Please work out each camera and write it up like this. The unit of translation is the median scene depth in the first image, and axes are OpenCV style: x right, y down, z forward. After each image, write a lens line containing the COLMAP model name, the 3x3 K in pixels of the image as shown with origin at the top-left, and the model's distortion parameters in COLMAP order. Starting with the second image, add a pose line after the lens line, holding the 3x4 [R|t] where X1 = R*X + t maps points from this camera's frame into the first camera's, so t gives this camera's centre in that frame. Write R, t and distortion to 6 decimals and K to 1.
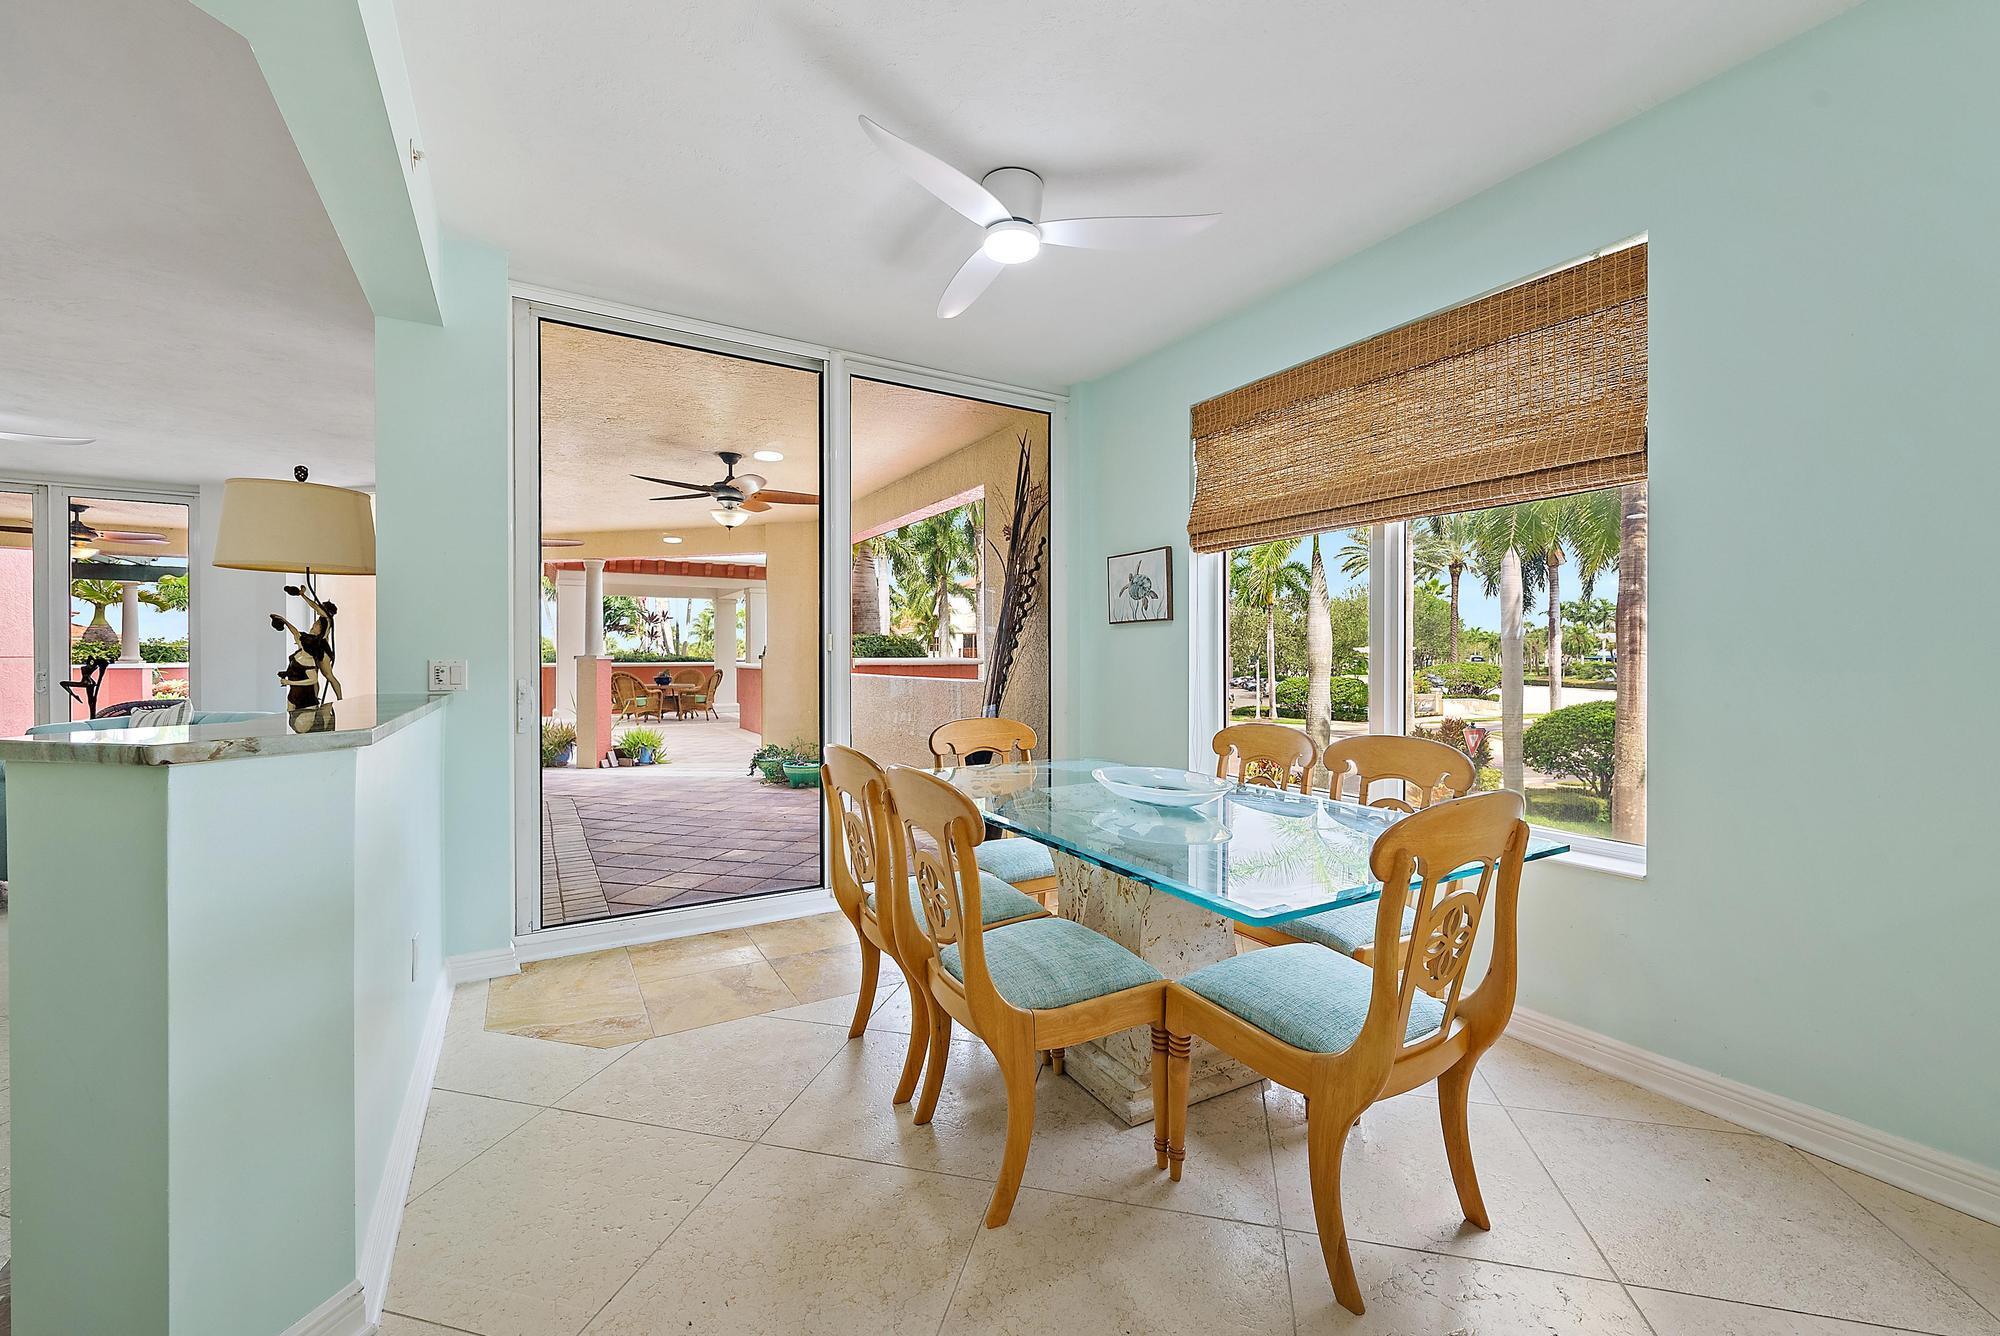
lens RADIAL K [[795.2, 0, 997.7], [0, 795.2, 664.2], [0, 0, 1]] dist [-0.001317, 0.000594]
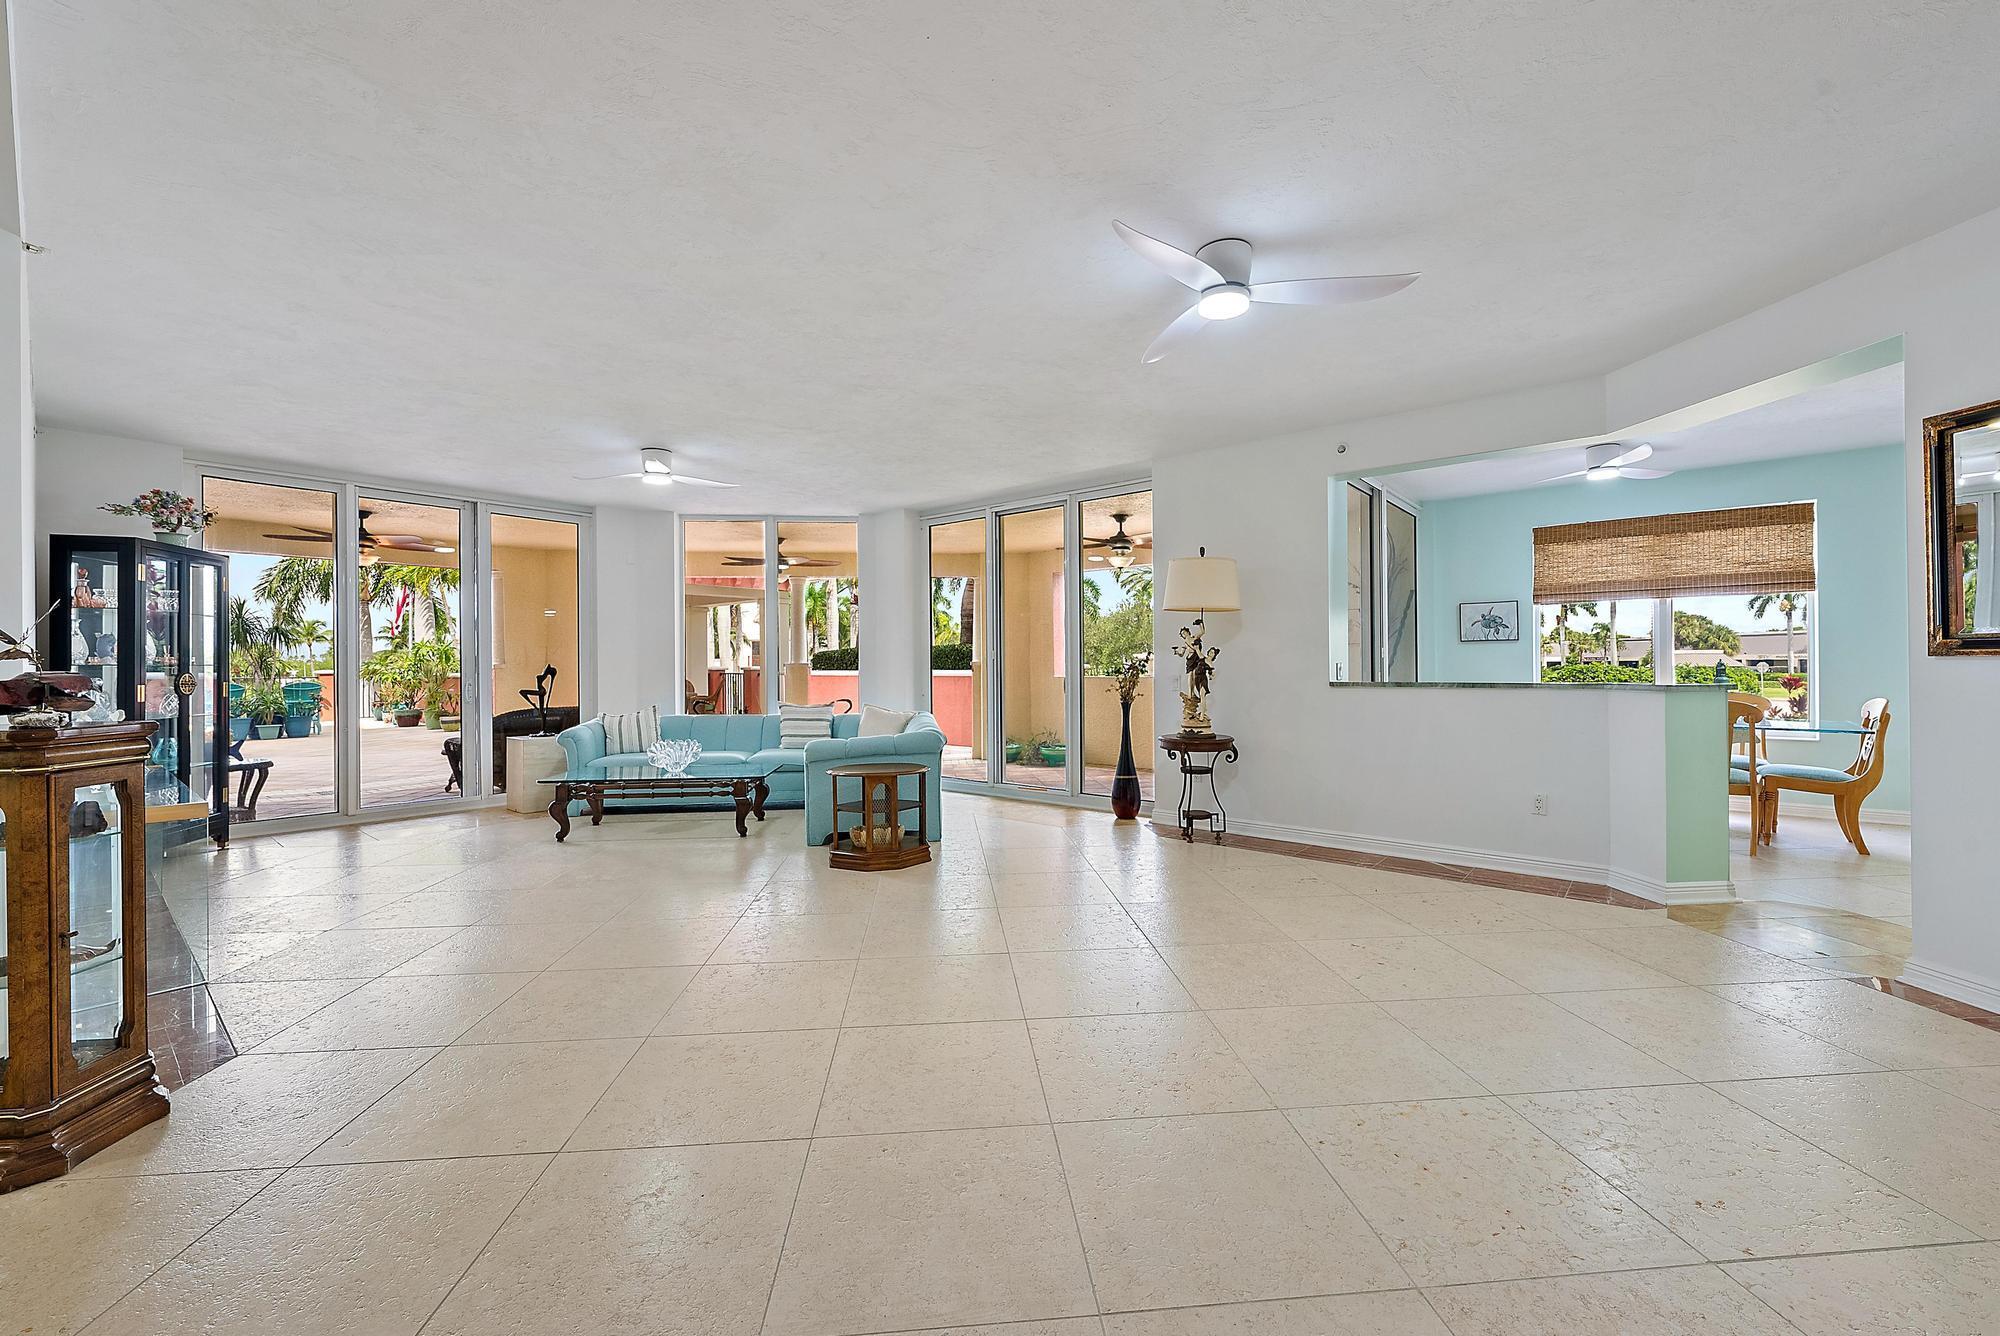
lens RADIAL K [[795.2, 0, 997.5], [0, 795.2, 665.7], [0, 0, 1]] dist [-0.001317, 0.000594]
pose [[0.943985, -0.006997, 0.329913, -1.474079], [0.009382, 0.999940, -0.005637, 0.003492], [-0.329854, 0.008417, 0.943995, -0.338920]]
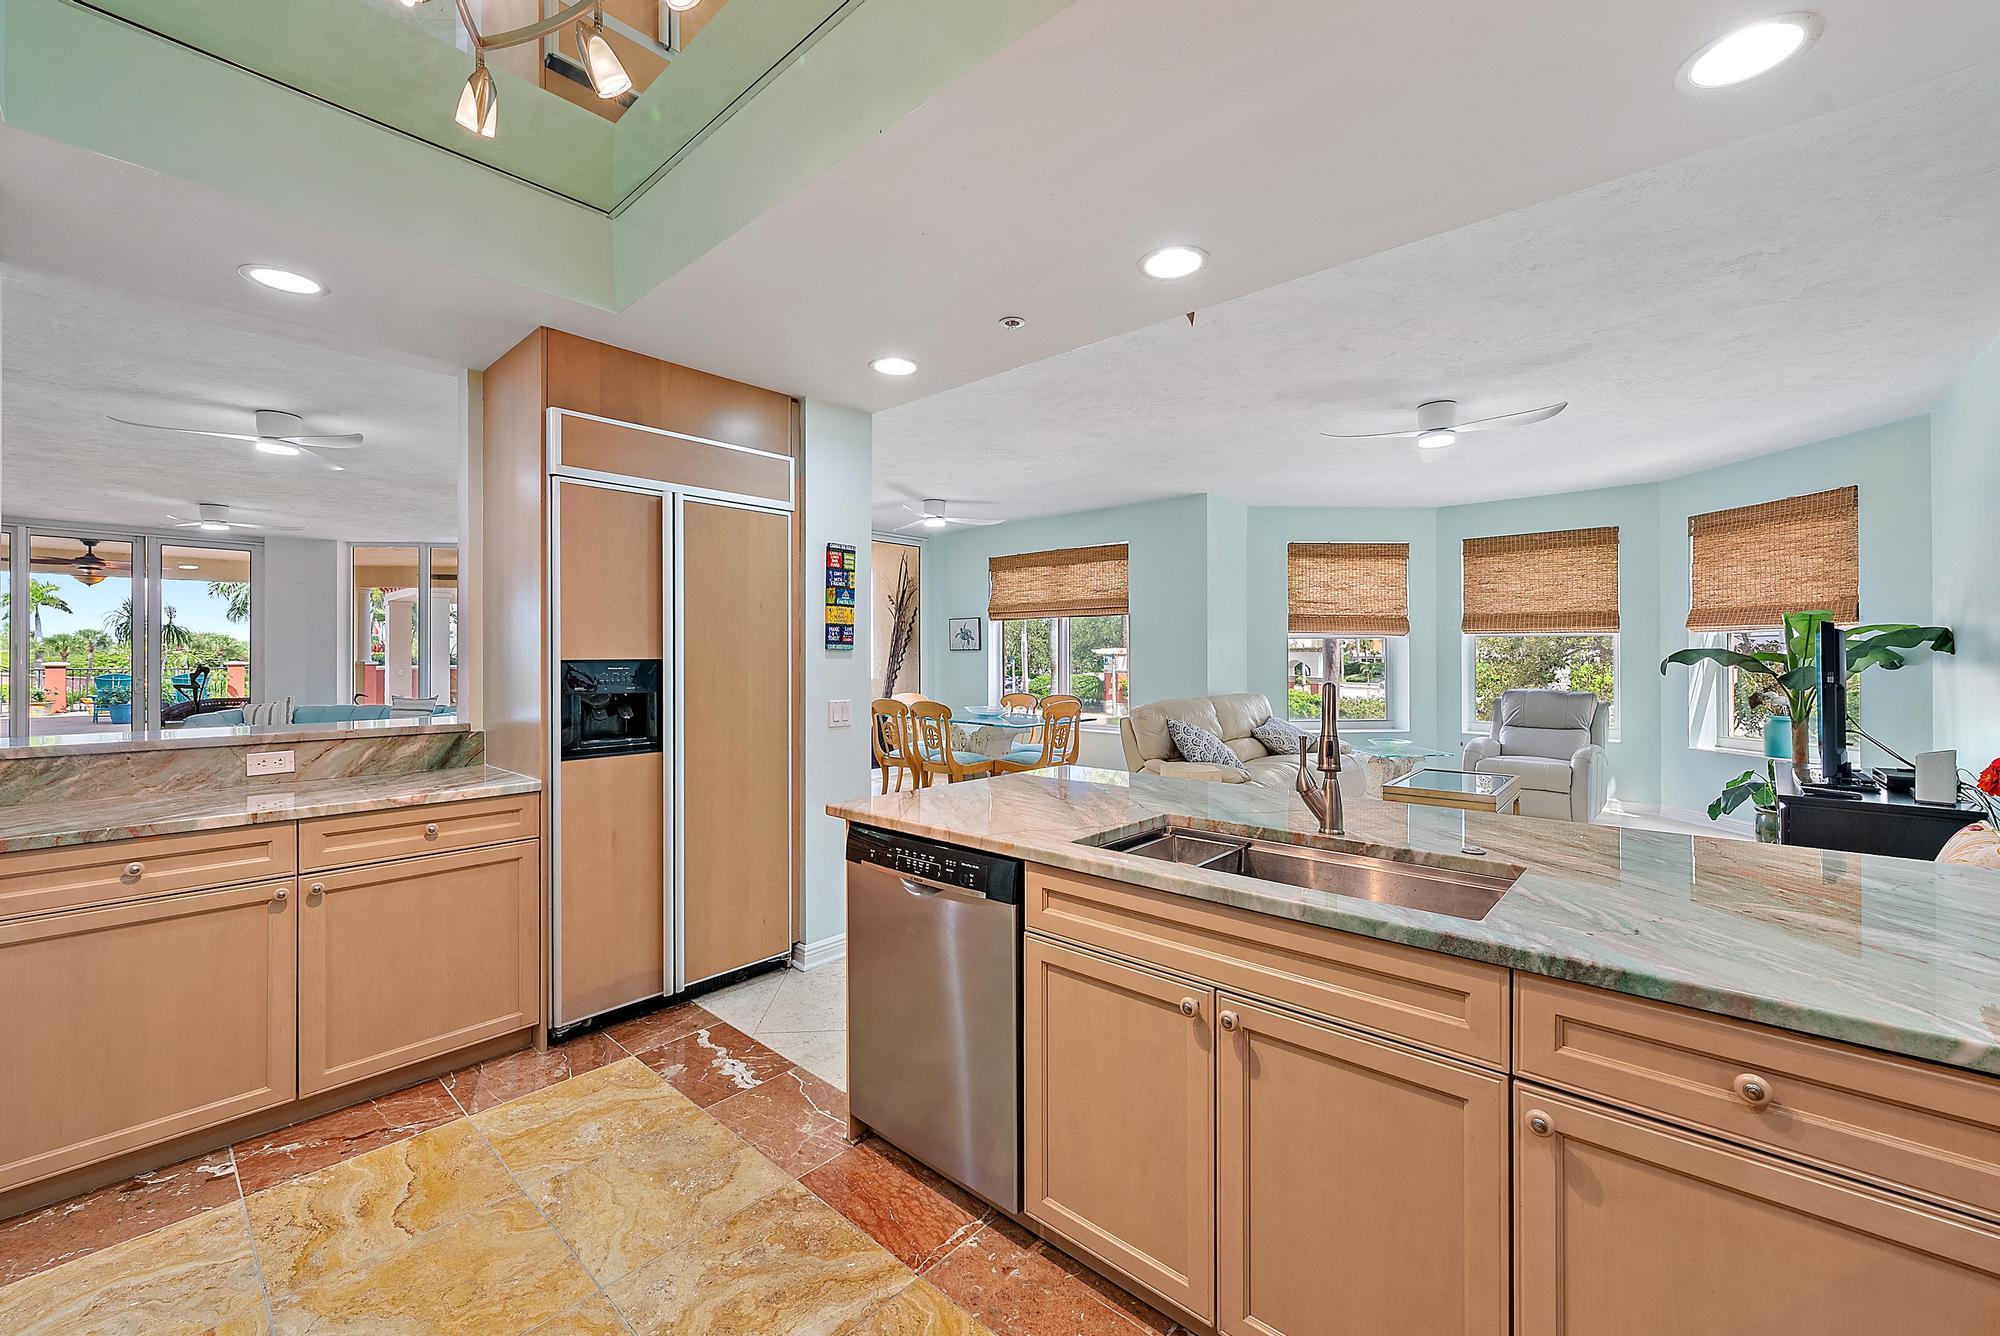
lens RADIAL K [[795.2, 0, 1000.6], [0, 795.2, 656.6], [0, 0, 1]] dist [-0.001317, 0.000594]
pose [[0.955207, -0.000081, 0.295937, -0.375675], [0.002520, 0.999966, -0.007861, -0.017780], [-0.295926, 0.008255, 0.955175, -1.116060]]
